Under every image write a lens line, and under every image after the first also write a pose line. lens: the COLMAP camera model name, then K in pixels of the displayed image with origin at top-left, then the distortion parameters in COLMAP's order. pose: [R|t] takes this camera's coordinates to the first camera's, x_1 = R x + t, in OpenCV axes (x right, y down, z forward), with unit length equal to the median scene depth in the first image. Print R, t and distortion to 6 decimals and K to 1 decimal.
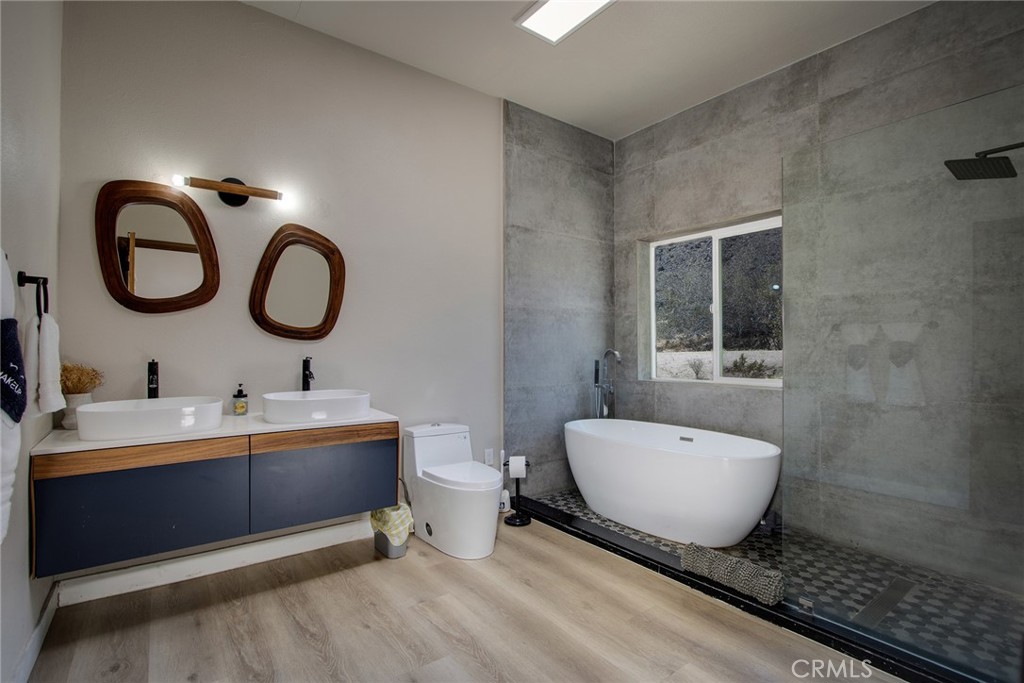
lens RADIAL K [[494.3, 0, 515.0], [0, 494.3, 349.6], [0, 0, 1]] dist [-0.013607, -0.000048]
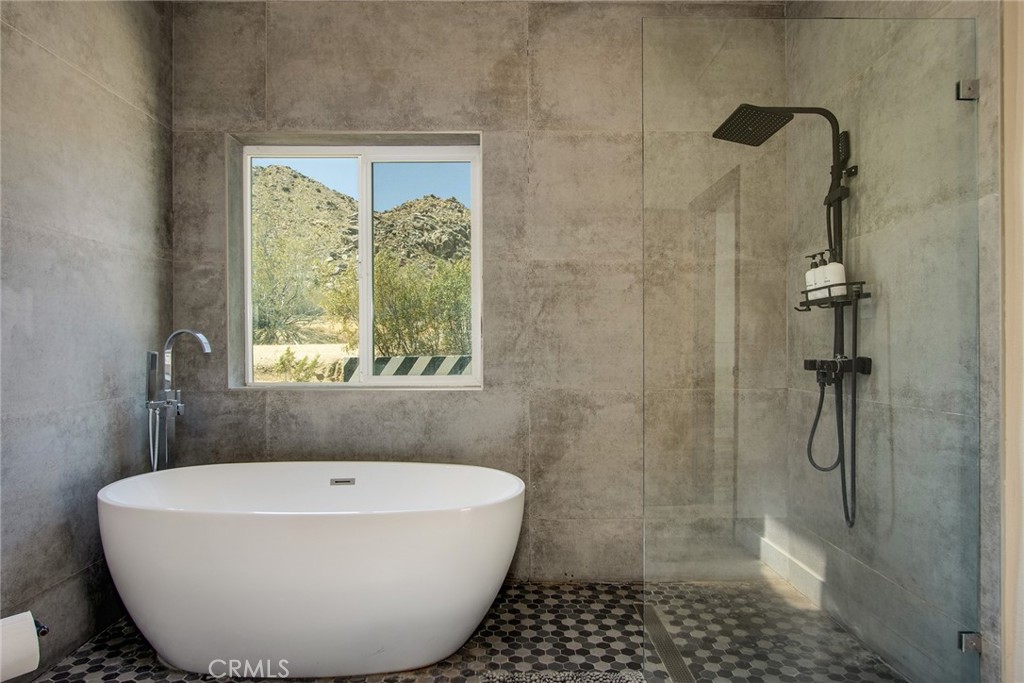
lens RADIAL K [[589.9, 0, 511.5], [0, 589.9, 350.4], [0, 0, 1]] dist [-0.007135, -0.000048]
pose [[0.595690, -0.005601, 0.803195, -0.130370], [0.003856, 0.999984, 0.004113, 0.026243], [-0.803205, 0.000647, 0.595702, 0.519013]]
